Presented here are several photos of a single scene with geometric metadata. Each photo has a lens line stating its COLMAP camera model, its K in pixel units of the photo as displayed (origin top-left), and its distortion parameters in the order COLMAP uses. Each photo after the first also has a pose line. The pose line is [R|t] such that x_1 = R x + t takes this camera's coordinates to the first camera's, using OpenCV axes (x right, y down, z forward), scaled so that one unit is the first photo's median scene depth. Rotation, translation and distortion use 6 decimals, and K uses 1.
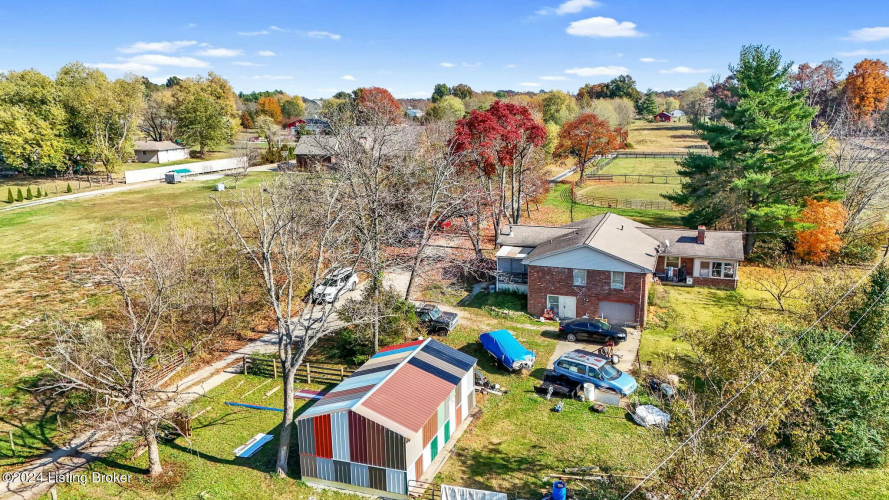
lens RADIAL K [[665.7, 0, 444.5], [0, 665.7, 250.0], [0, 0, 1]] dist [0.002801, 0.003447]
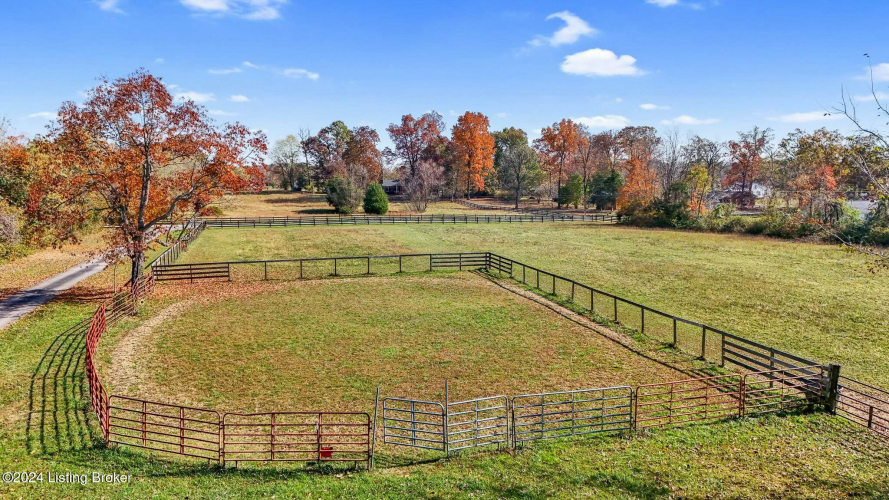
lens RADIAL K [[665.7, 0, 444.5], [0, 665.7, 250.0], [0, 0, 1]] dist [0.002801, 0.003447]
pose [[0.808061, -0.057283, 0.586307, 0.068327], [0.124248, 0.989445, -0.074570, -0.039184], [-0.575847, 0.133104, 0.806649, 0.319264]]
